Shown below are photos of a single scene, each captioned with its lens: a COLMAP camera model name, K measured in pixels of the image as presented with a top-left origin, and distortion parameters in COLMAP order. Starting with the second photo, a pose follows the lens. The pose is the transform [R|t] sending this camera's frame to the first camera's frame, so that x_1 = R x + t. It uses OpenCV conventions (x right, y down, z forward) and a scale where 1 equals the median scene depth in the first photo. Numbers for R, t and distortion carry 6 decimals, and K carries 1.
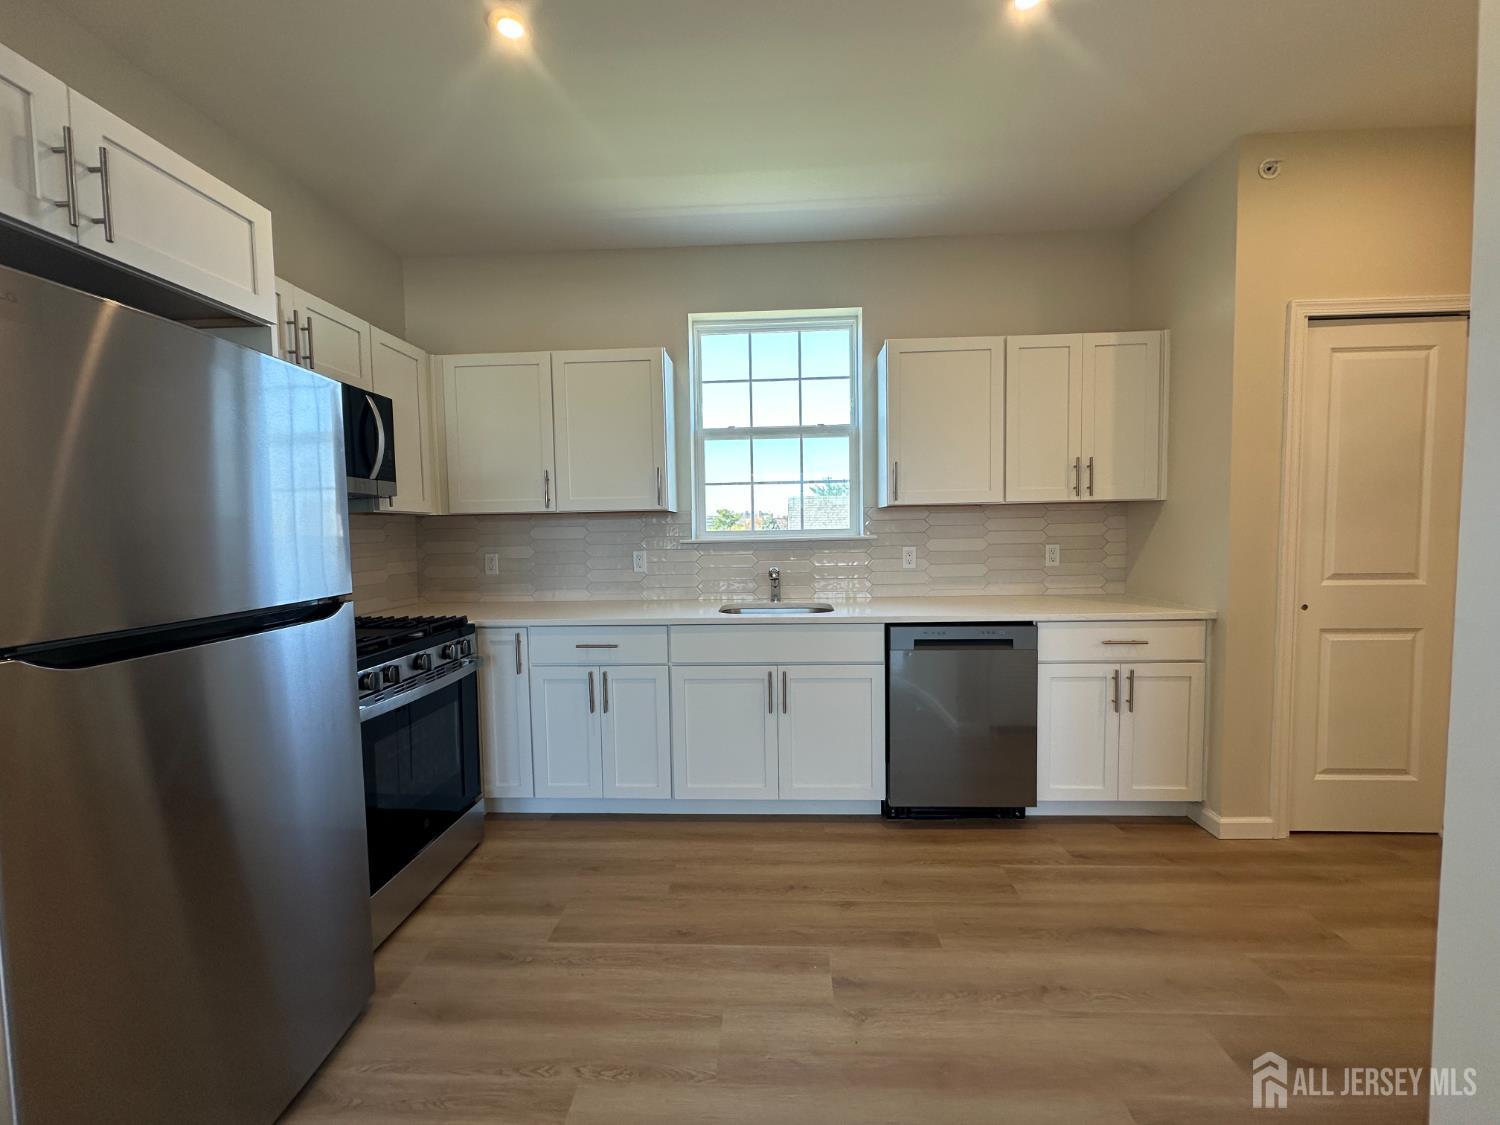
lens RADIAL K [[596.2, 0, 750.0], [0, 596.2, 562.5], [0, 0, 1]] dist [-0.002218, 0.000259]
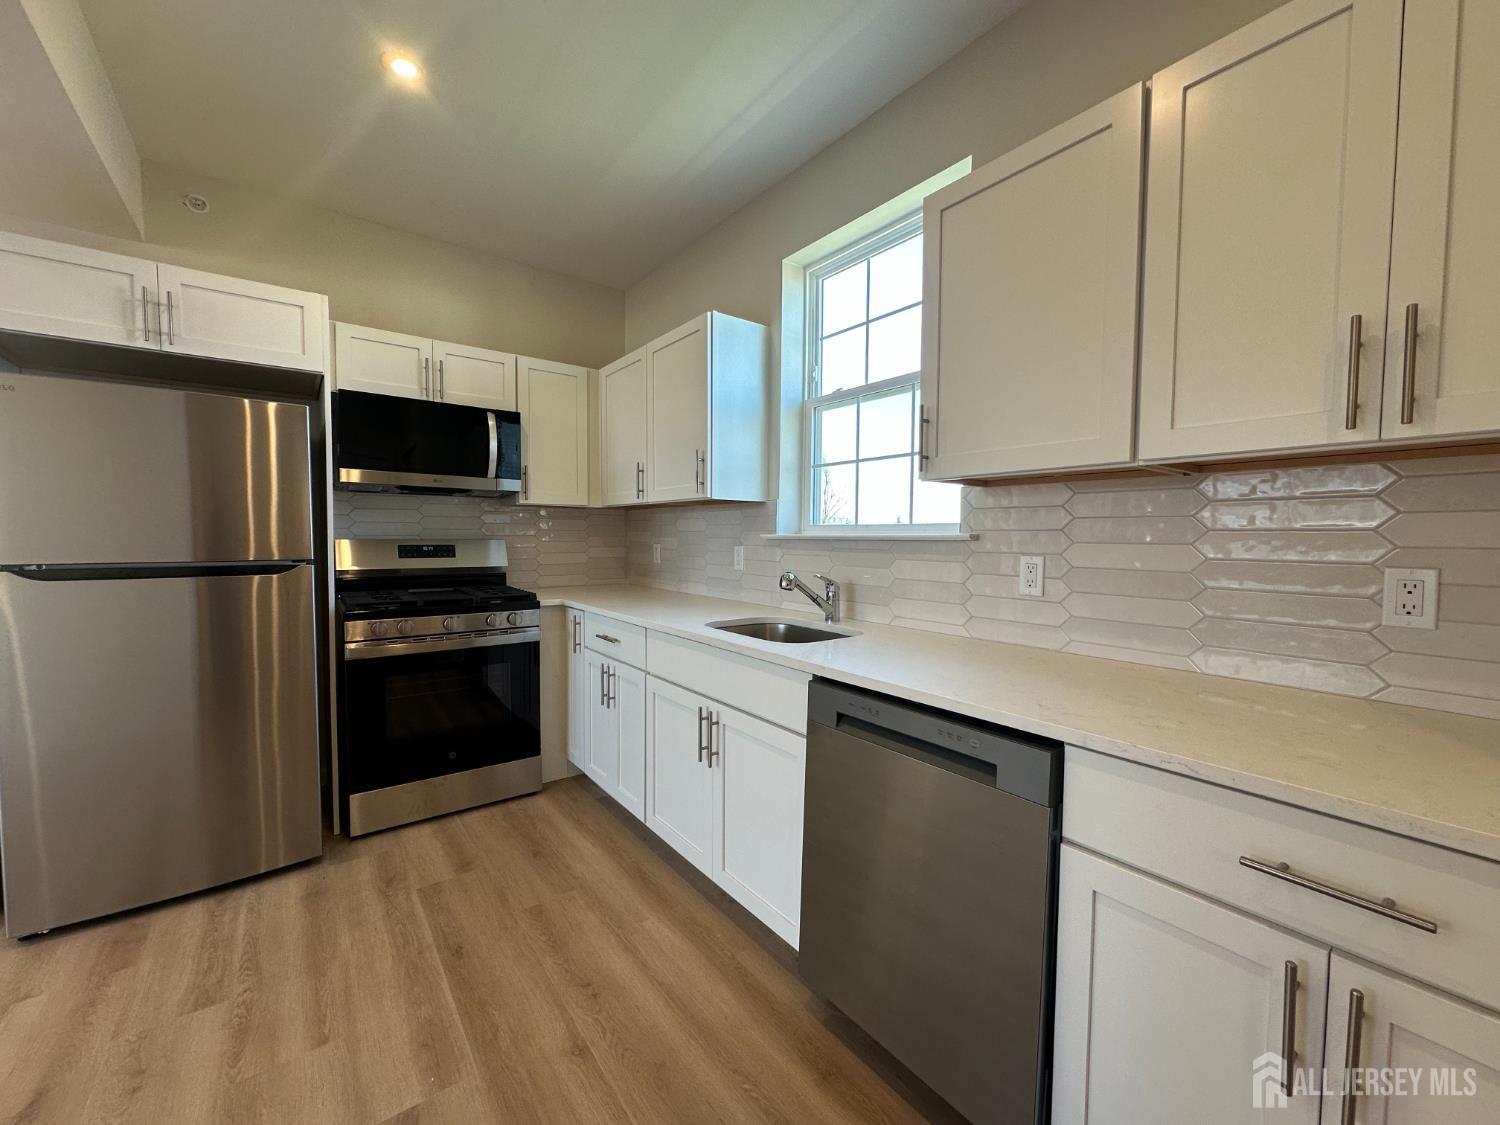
lens RADIAL K [[596.2, 0, 750.0], [0, 596.2, 562.5], [0, 0, 1]] dist [-0.002218, 0.000259]
pose [[0.643139, 0.058302, -0.763527, 0.654876], [-0.060224, 0.997860, 0.025467, -0.023658], [0.763378, 0.029604, 0.645274, 0.563842]]
